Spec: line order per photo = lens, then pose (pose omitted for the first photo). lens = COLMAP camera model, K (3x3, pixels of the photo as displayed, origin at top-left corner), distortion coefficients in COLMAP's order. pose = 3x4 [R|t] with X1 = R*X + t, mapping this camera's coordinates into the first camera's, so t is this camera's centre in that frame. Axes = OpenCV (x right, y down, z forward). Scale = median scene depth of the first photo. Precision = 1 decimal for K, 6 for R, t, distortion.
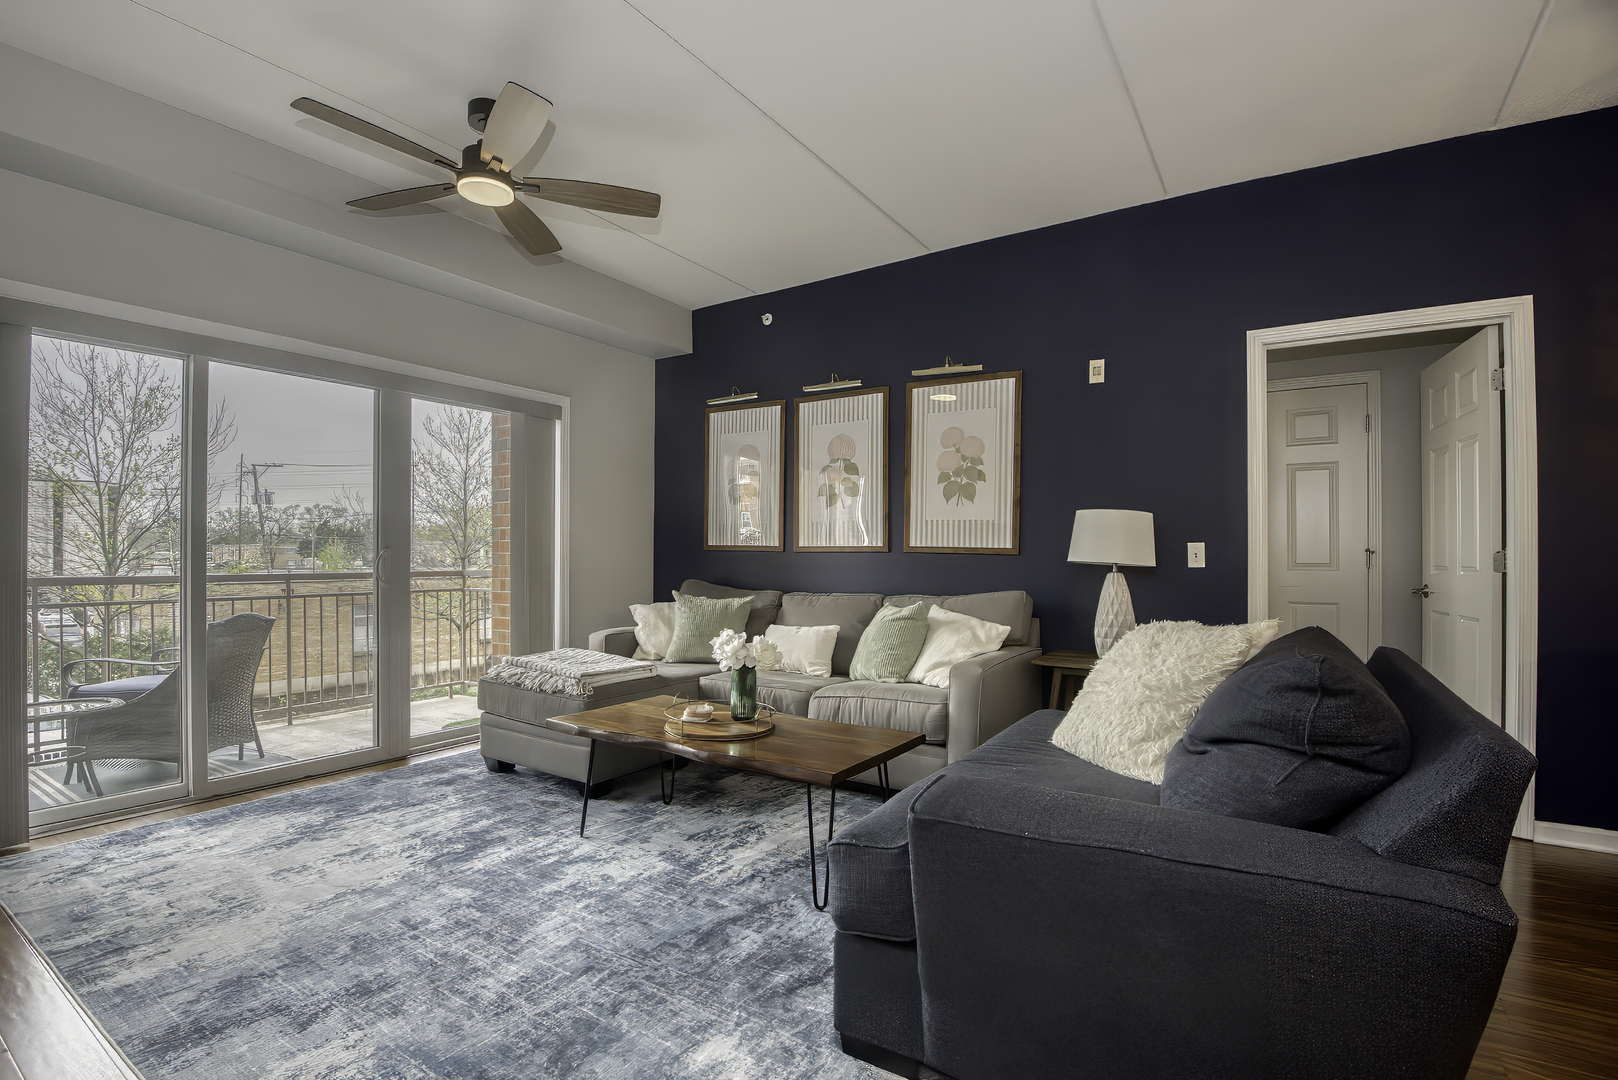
lens RADIAL K [[741.3, 0, 797.0], [0, 741.3, 549.5], [0, 0, 1]] dist [0.000585, -0.007427]
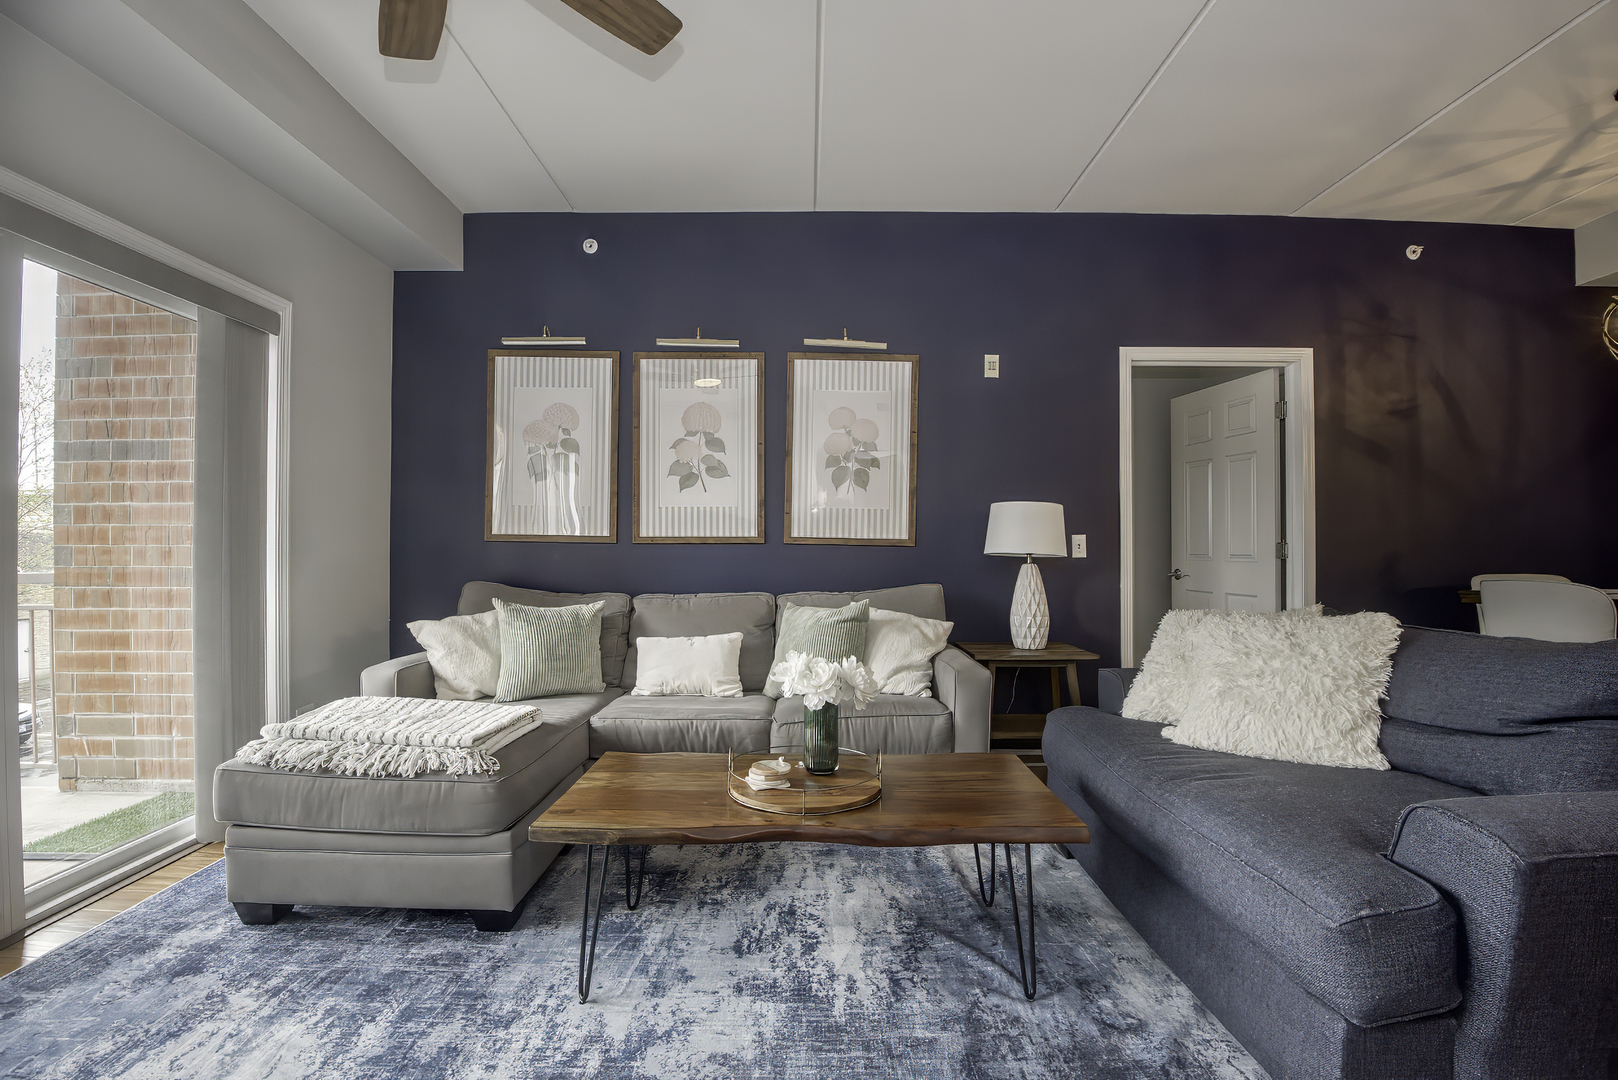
lens RADIAL K [[741.3, 0, 802.9], [0, 741.3, 537.5], [0, 0, 1]] dist [0.000585, -0.007427]
pose [[0.836533, 0.004661, 0.547897, -0.408625], [-0.002591, 0.999986, -0.004551, 0.000247], [-0.547911, 0.002388, 0.836533, 0.323068]]
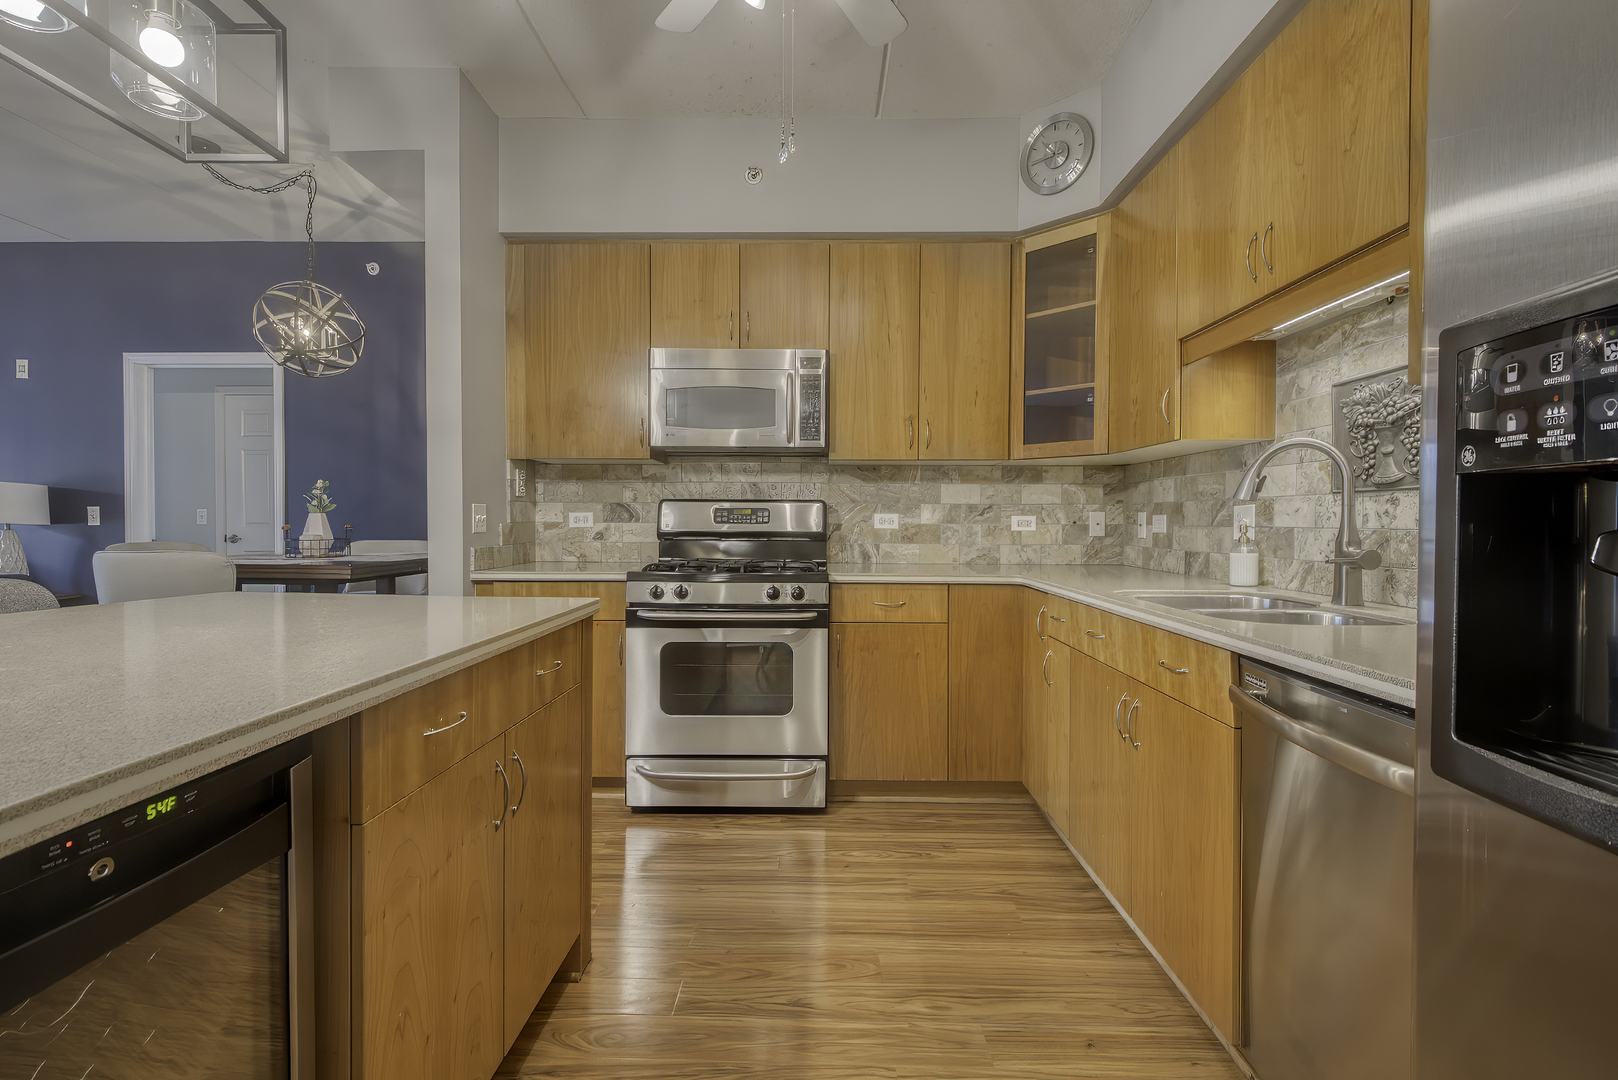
lens RADIAL K [[741.3, 0, 817.7], [0, 741.3, 530.1], [0, 0, 1]] dist [0.000585, -0.007427]
pose [[0.838860, -0.011294, 0.544230, 0.987703], [-0.004959, 0.999585, 0.028387, -0.012073], [-0.544324, -0.026512, 0.838456, -0.903565]]
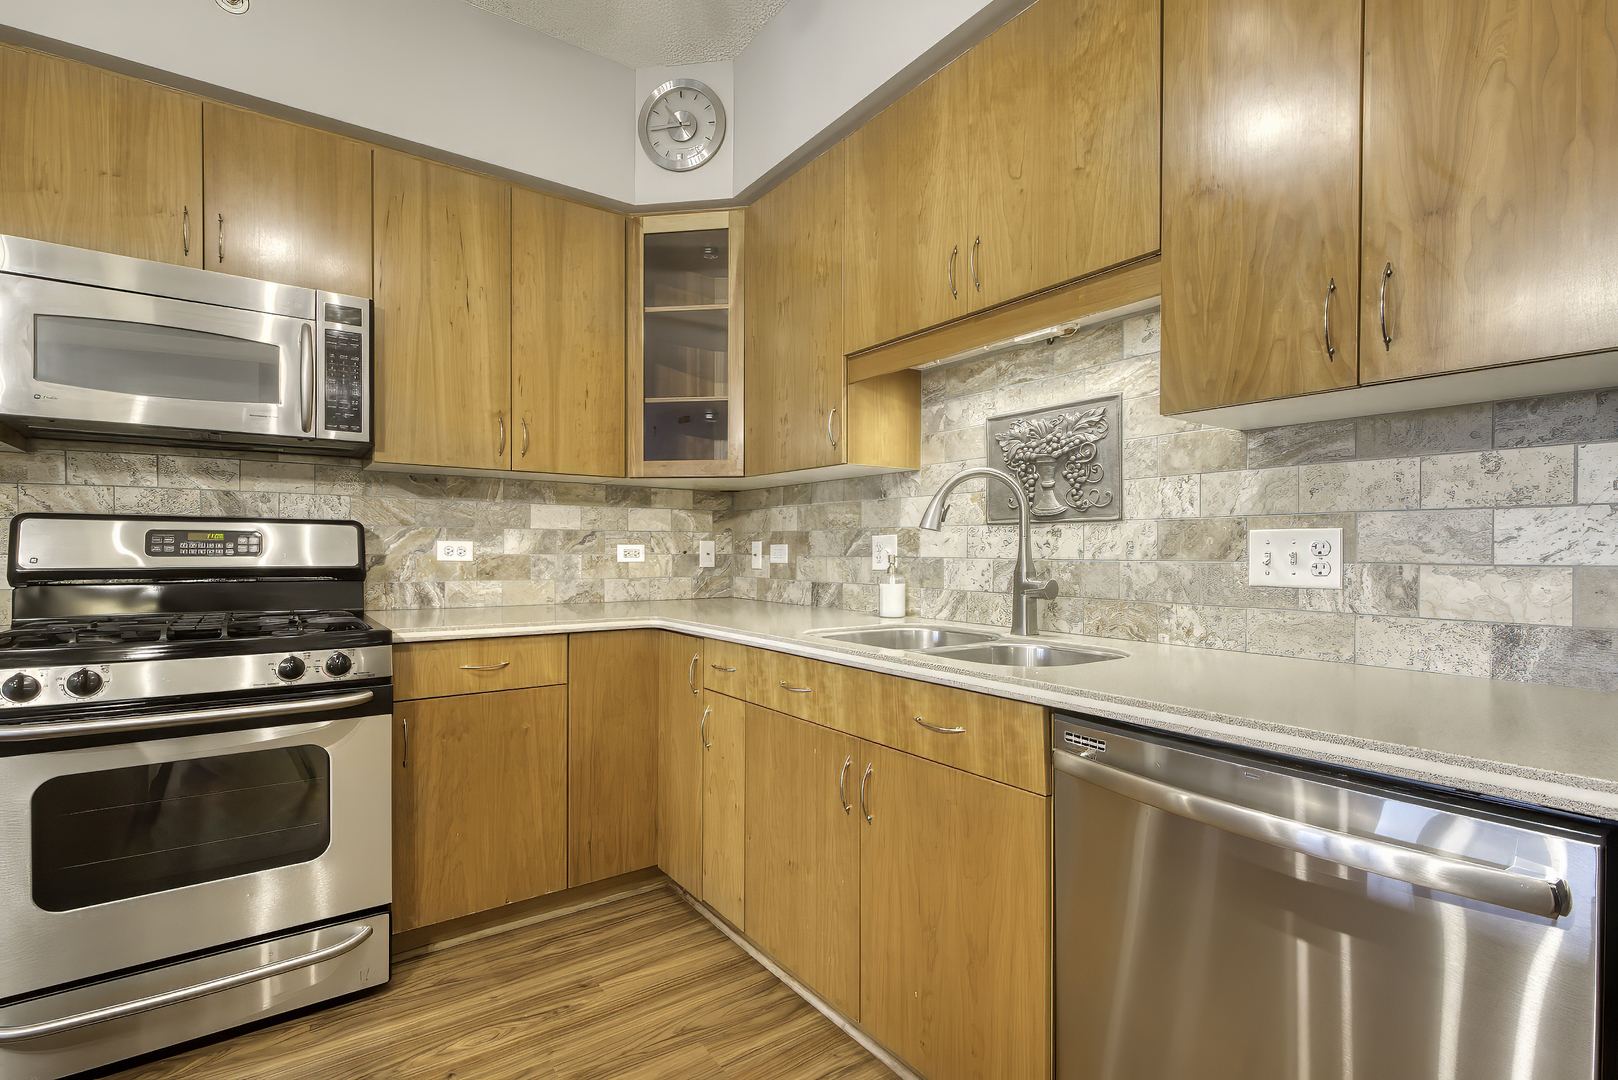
lens RADIAL K [[741.3, 0, 802.1], [0, 741.3, 554.9], [0, 0, 1]] dist [0.000585, -0.007427]
pose [[0.350556, -0.012300, 0.936461, 1.038976], [-0.013328, 0.999747, 0.018120, -0.010671], [-0.936447, -0.018833, 0.350303, -0.687890]]
